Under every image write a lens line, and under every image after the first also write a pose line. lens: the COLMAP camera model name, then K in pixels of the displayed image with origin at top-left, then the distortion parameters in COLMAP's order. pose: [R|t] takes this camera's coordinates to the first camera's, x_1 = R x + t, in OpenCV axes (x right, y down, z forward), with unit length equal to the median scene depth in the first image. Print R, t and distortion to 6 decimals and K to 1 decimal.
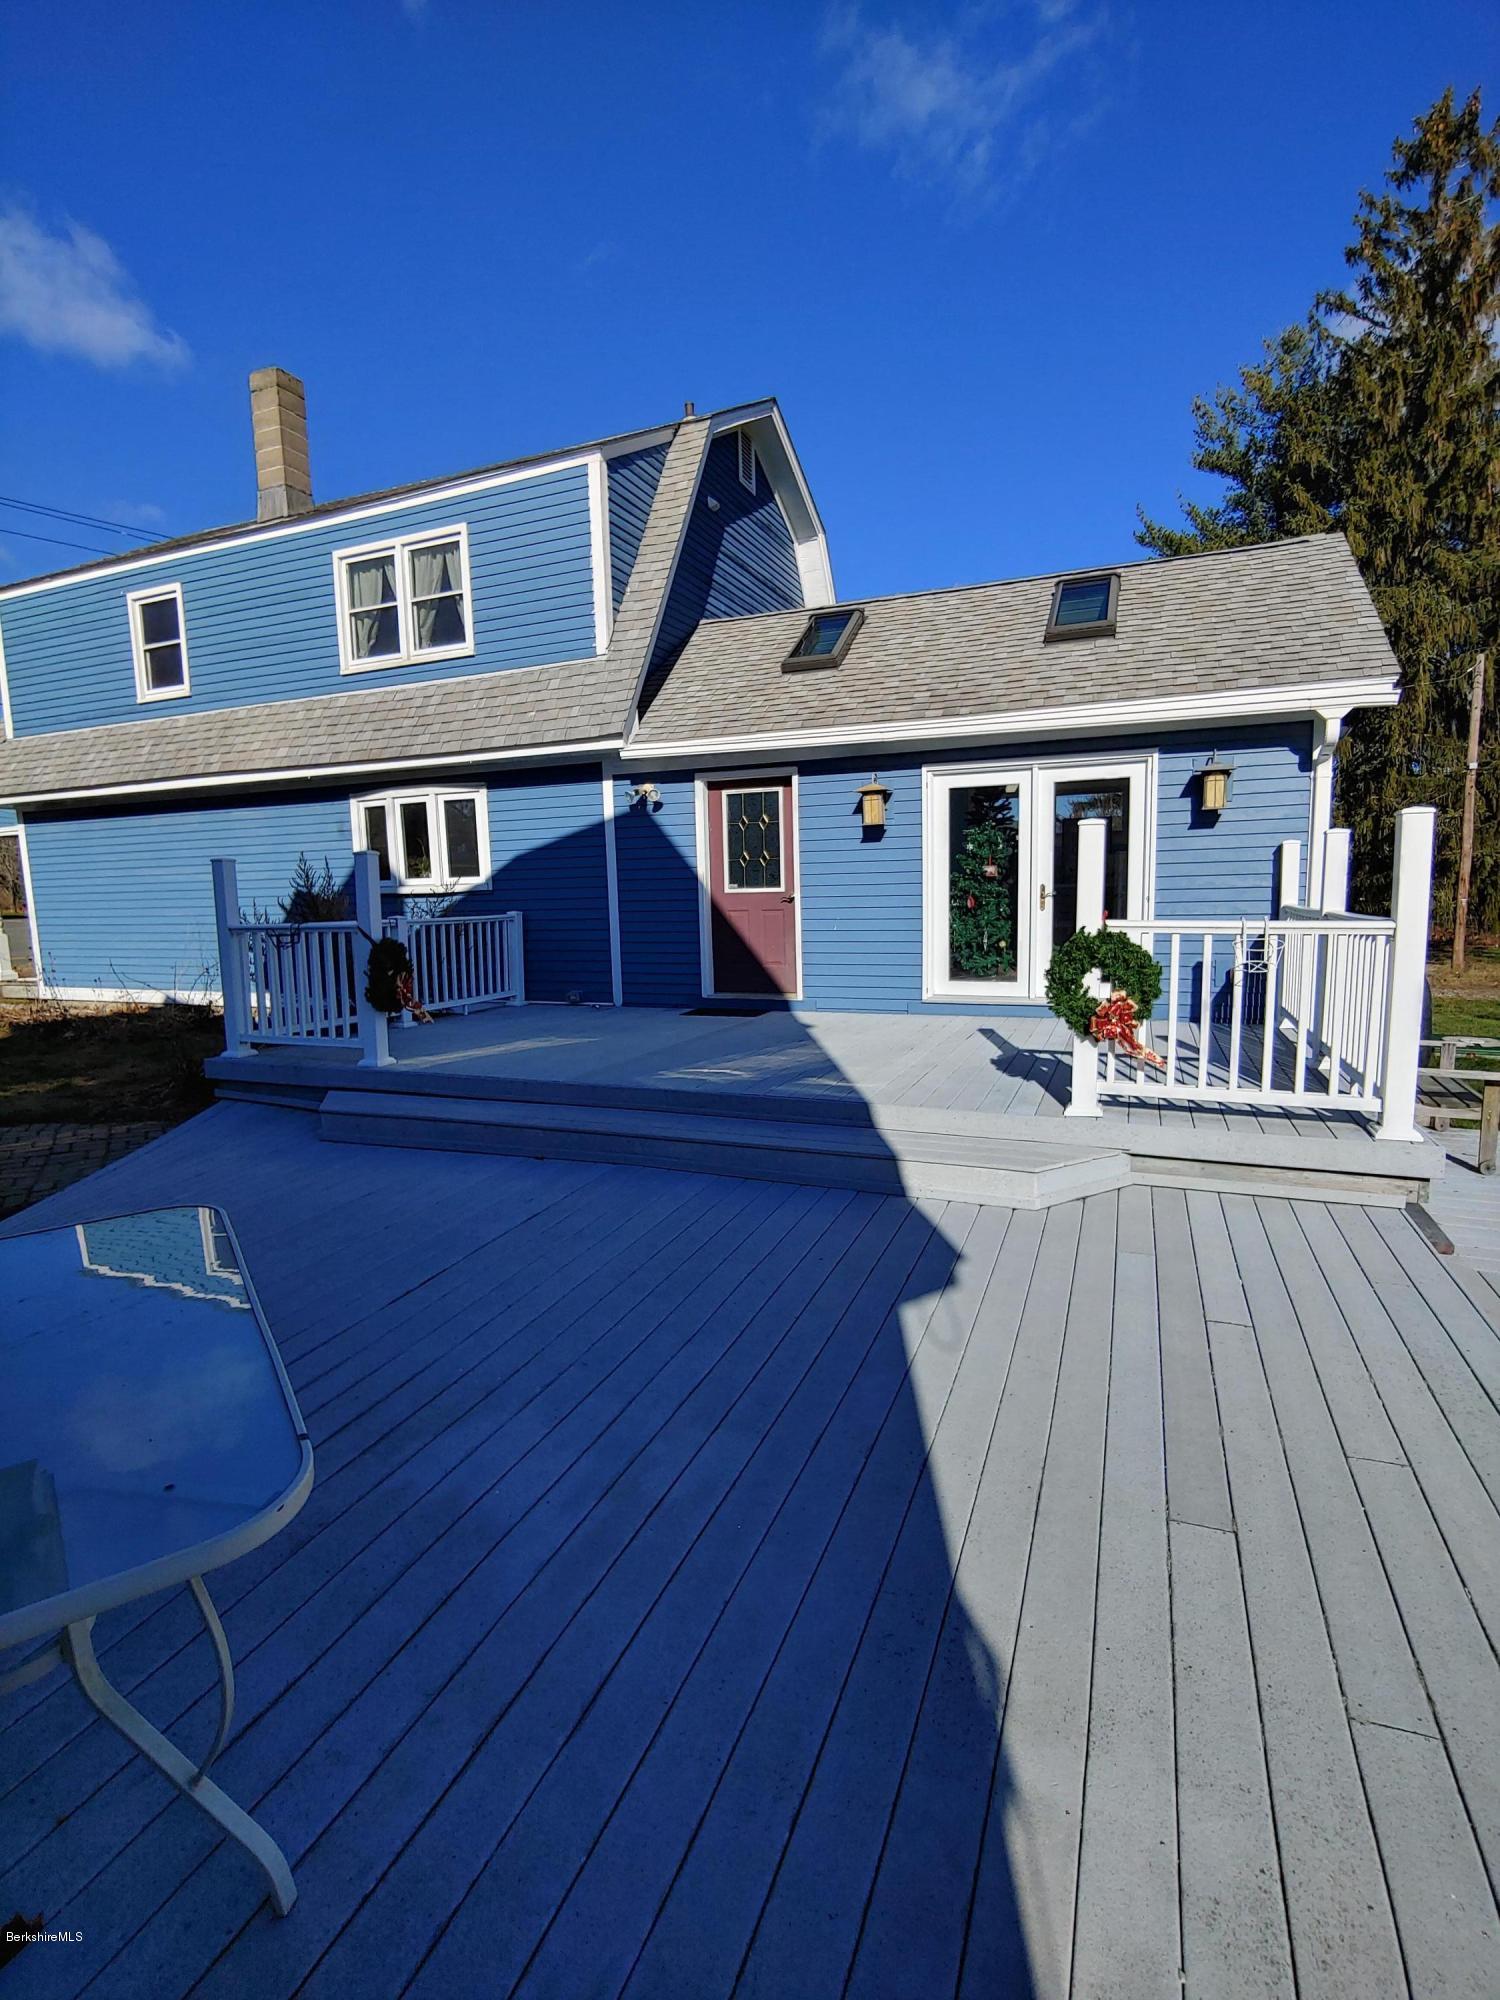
lens RADIAL K [[922.8, 0, 750.0], [0, 922.8, 1000.0], [0, 0, 1]] dist [-0.002305, -0.000014]
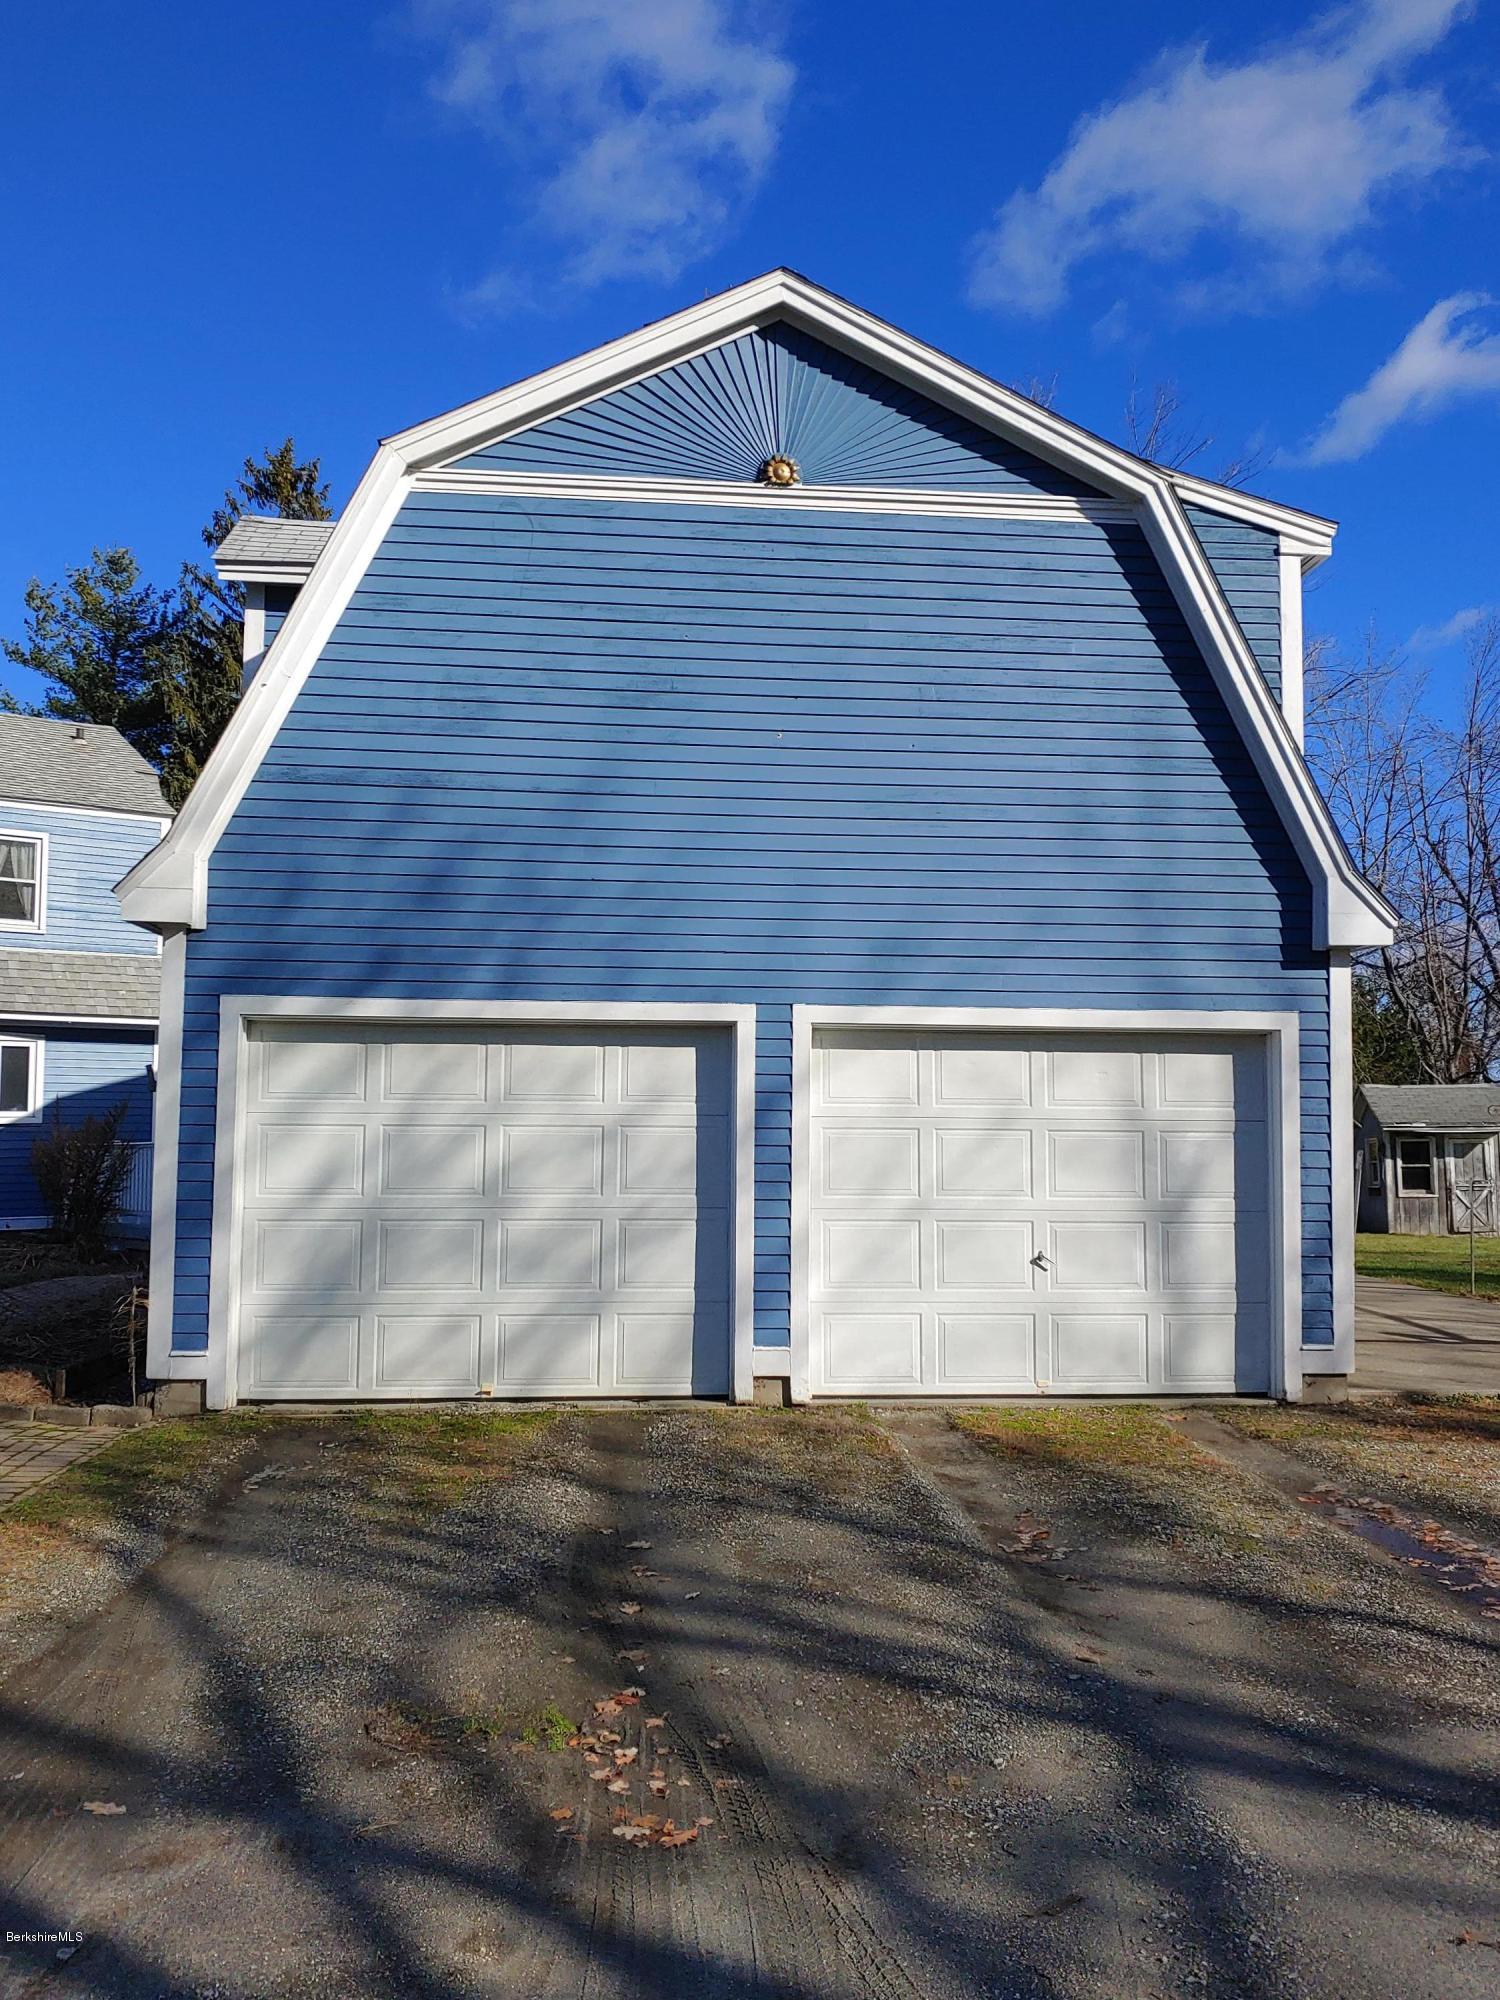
lens RADIAL K [[1700.8, 0, 750.0], [0, 1700.8, 1000.0], [0, 0, 1]] dist [0.011574, 0.001380]
pose [[0.475495, 0.089216, 0.875183, -1.785643], [0.104202, 0.982129, -0.156732, 0.164368], [-0.873525, 0.165721, 0.457701, -0.832166]]
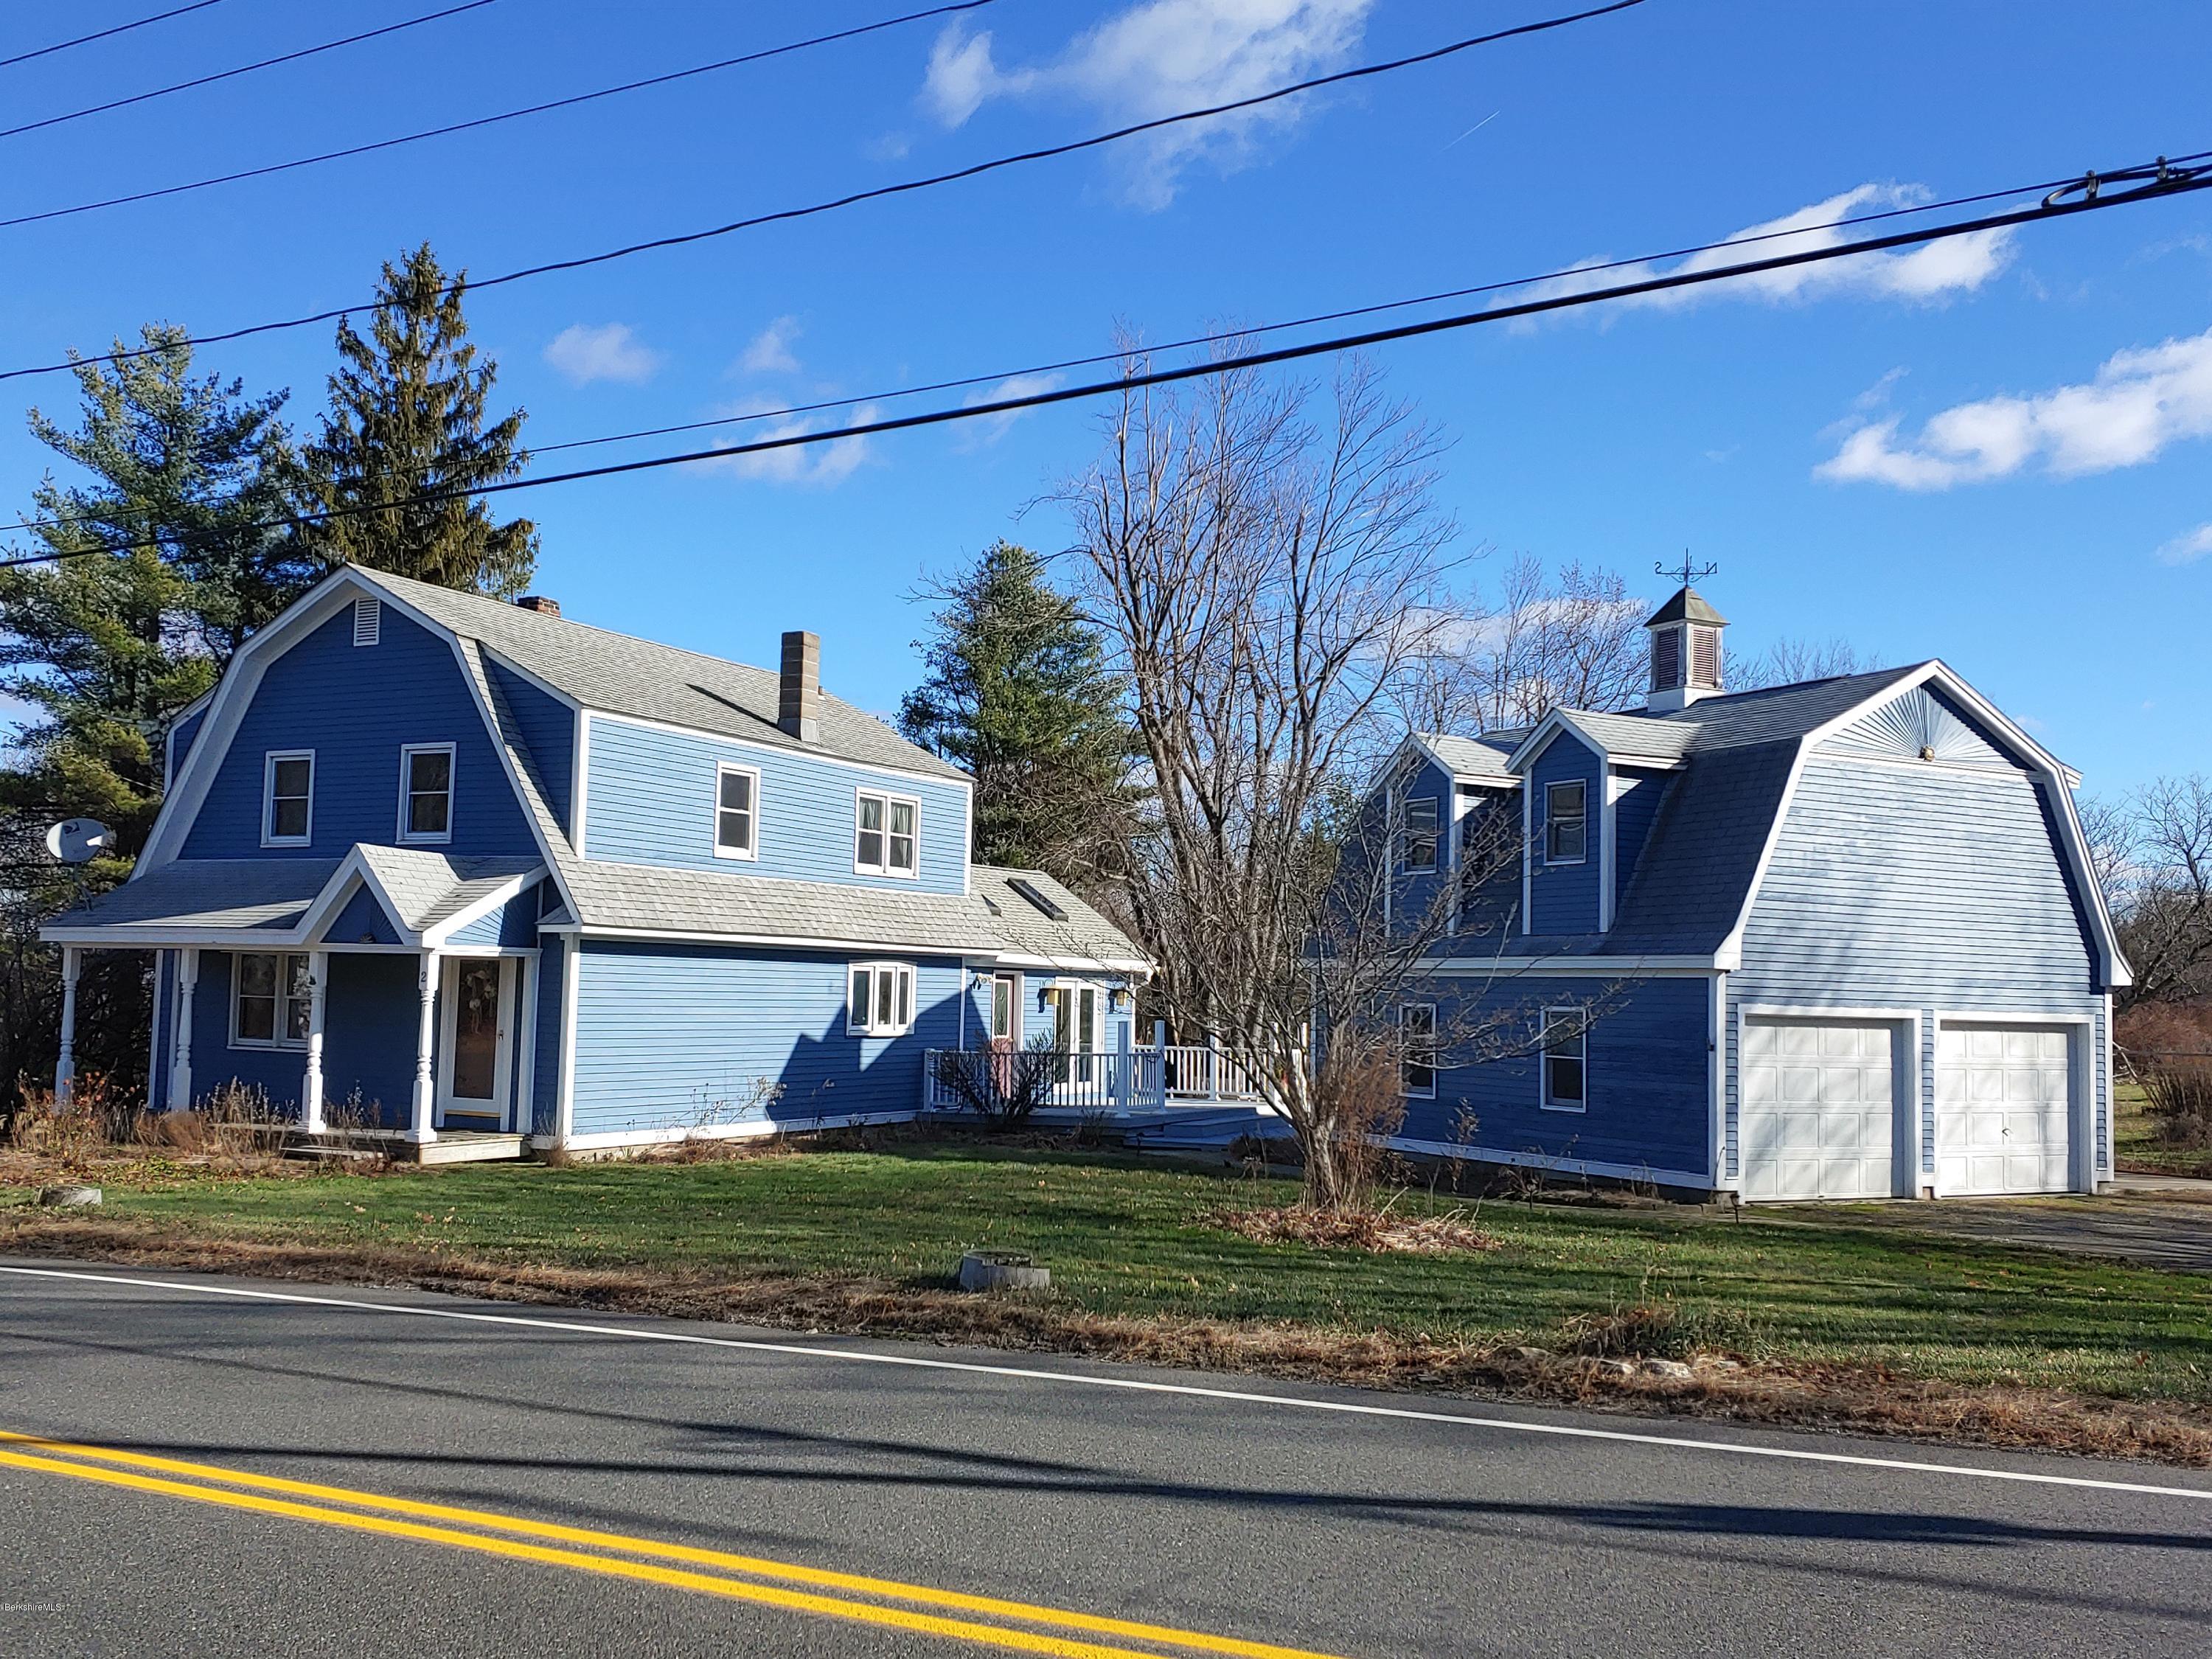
lens RADIAL K [[2214.2, 0, 1104.4], [0, 2214.2, 720.1], [0, 0, 1]] dist [0.011062, -0.210102]
pose [[0.097519, 0.152689, 0.983451, -3.751258], [0.107080, 0.980815, -0.162898, -0.005509], [-0.989456, 0.121194, 0.079299, 0.367058]]
